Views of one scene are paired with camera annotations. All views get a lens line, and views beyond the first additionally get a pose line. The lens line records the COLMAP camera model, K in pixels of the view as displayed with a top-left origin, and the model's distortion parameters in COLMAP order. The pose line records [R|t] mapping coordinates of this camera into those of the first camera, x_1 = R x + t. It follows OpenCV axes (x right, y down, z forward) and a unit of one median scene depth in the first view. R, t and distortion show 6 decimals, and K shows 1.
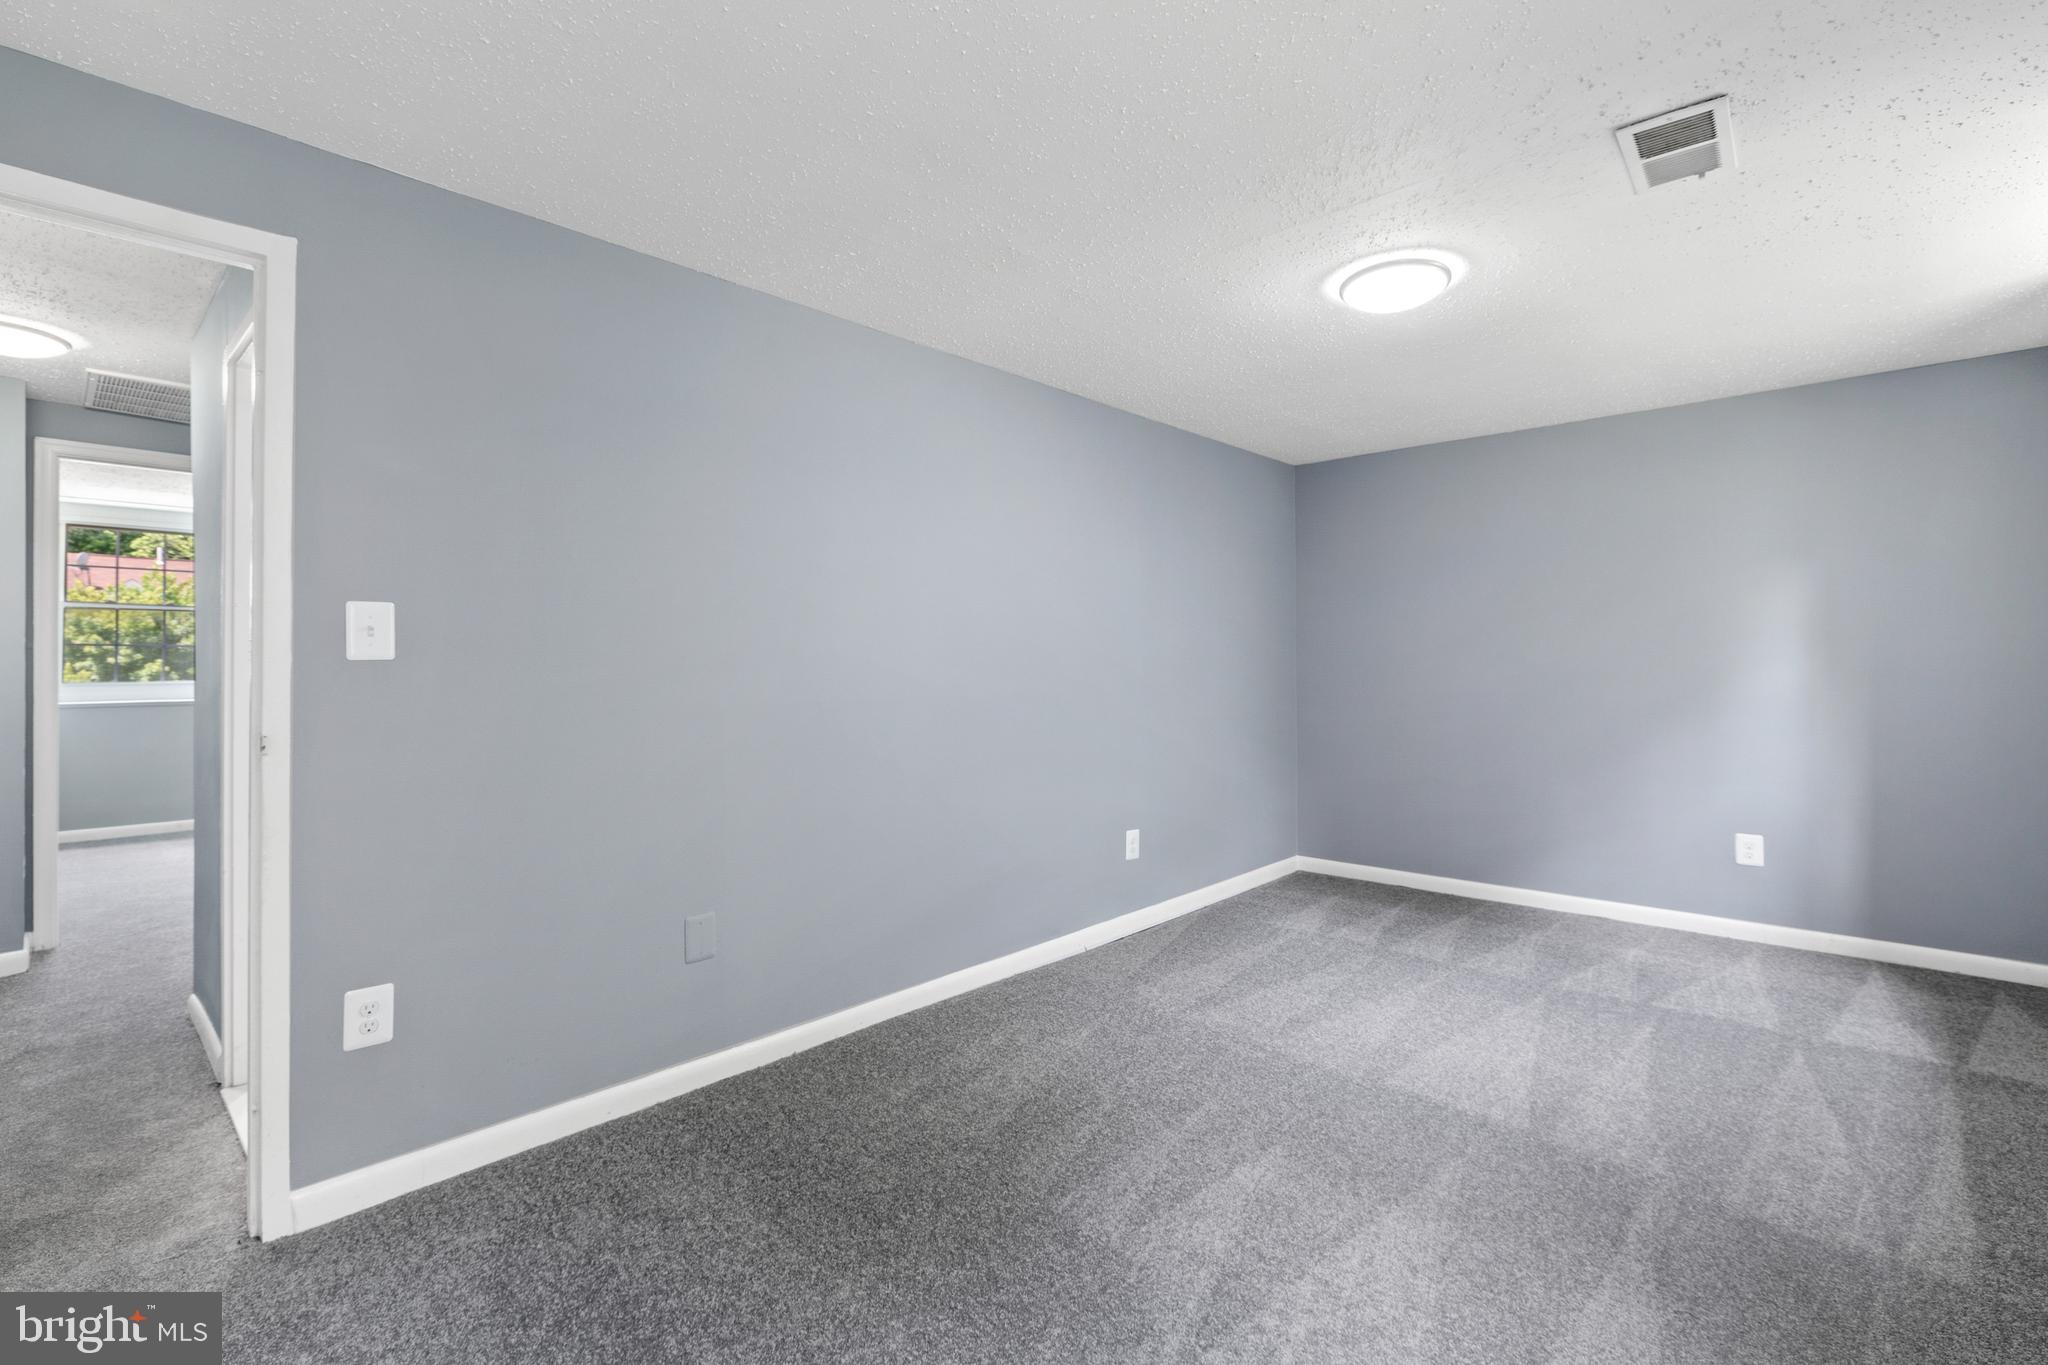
lens RADIAL K [[905.9, 0, 1024.0], [0, 905.9, 682.5], [0, 0, 1]] dist [-0.007402, 0.000824]
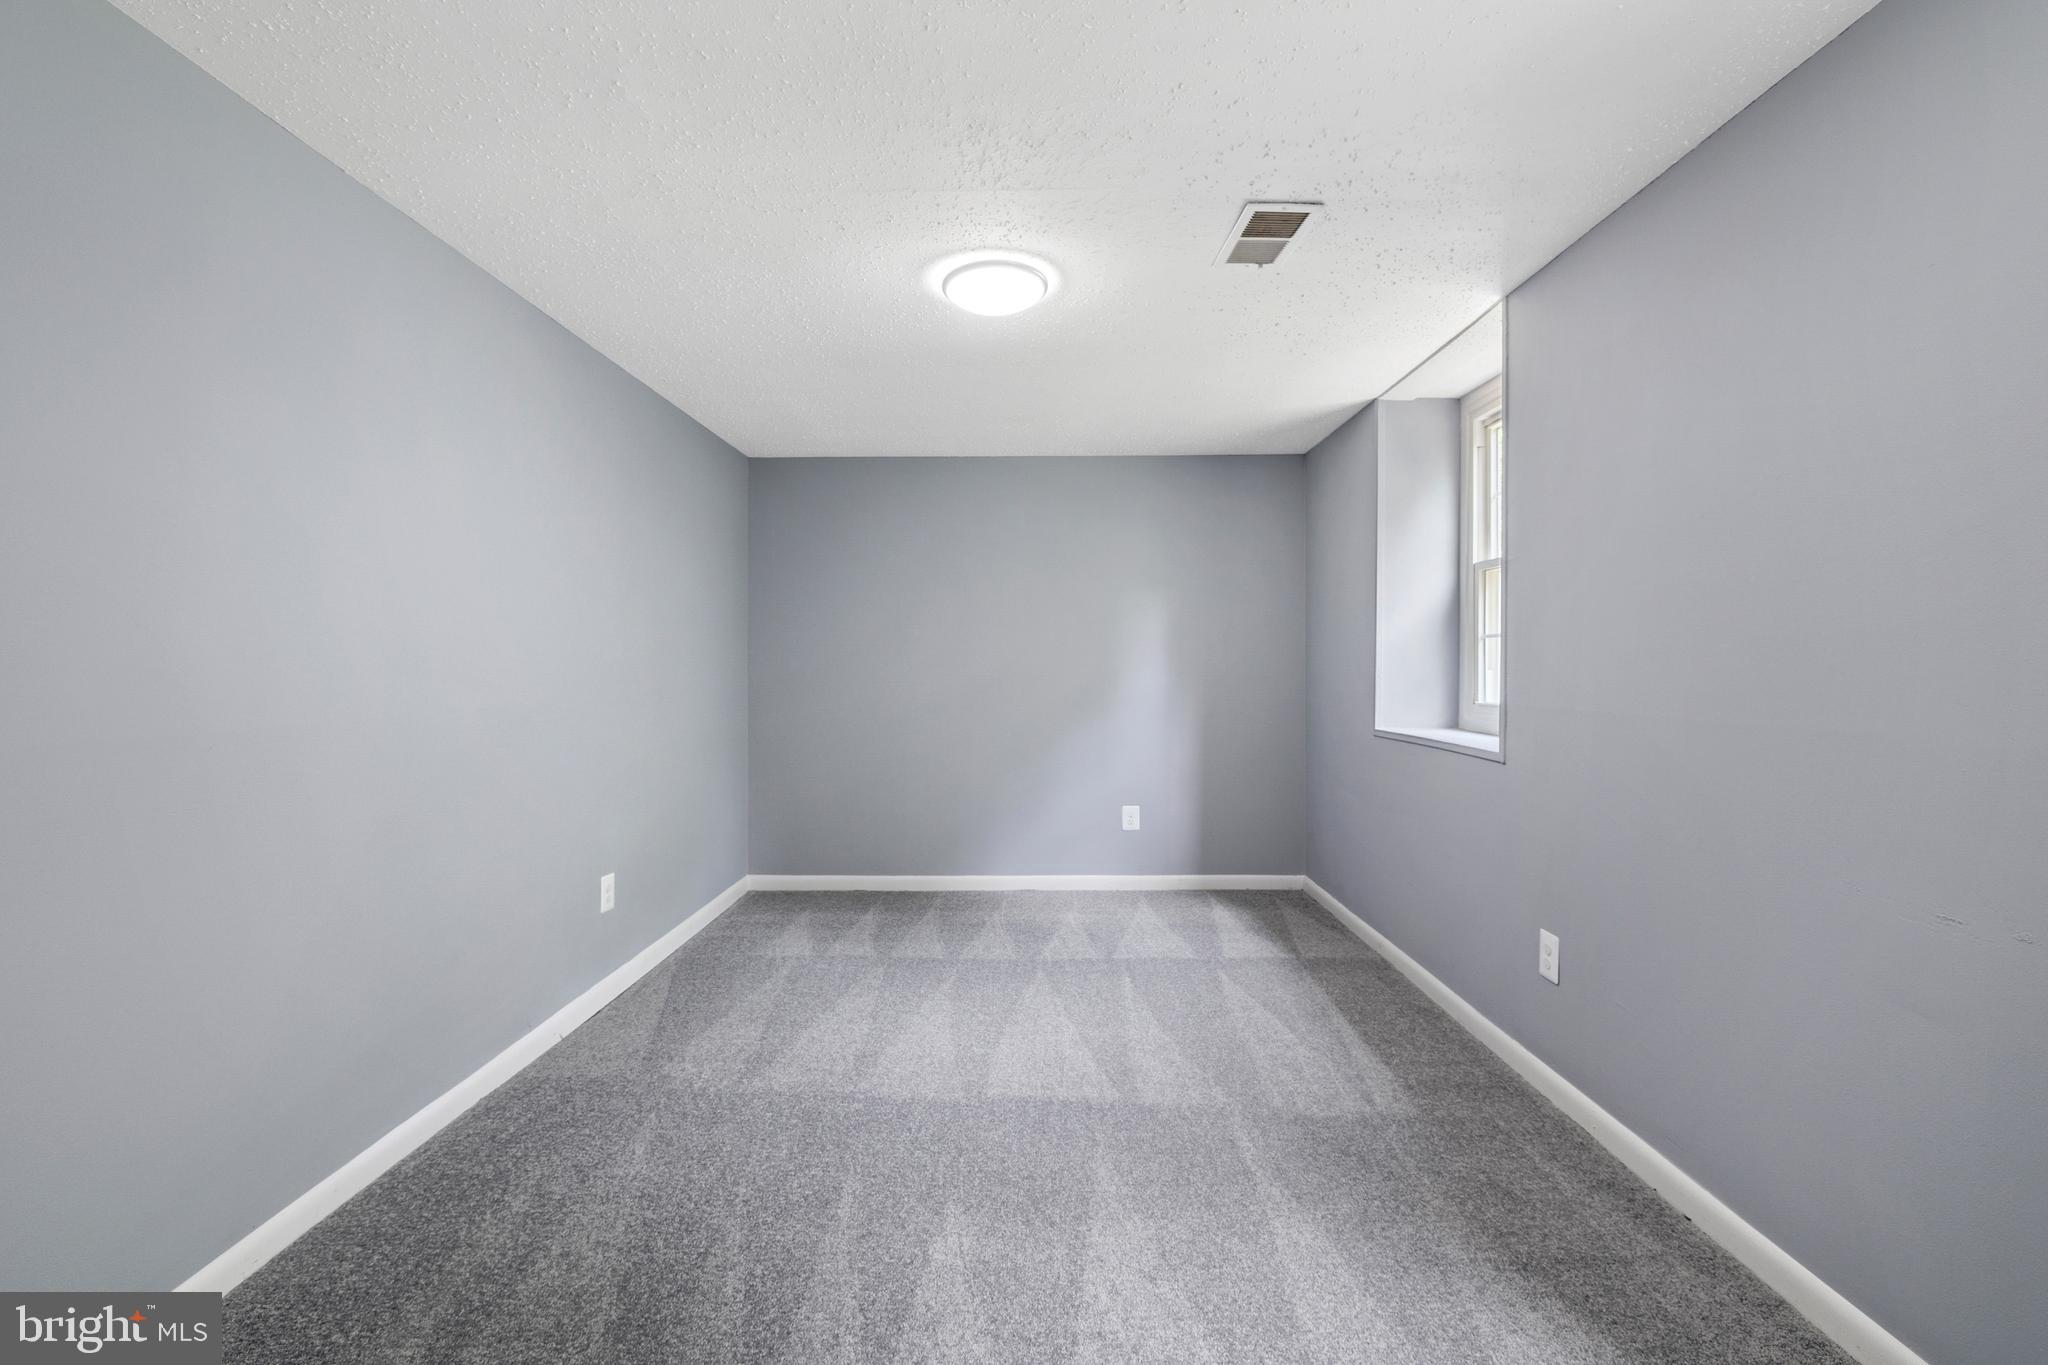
lens RADIAL K [[905.9, 0, 1024.0], [0, 905.9, 682.5], [0, 0, 1]] dist [-0.007402, 0.000824]
pose [[0.745220, -0.007892, 0.666772, -0.199521], [0.012998, 0.999912, -0.002693, -0.002600], [-0.666692, 0.010673, 0.745257, 0.209379]]
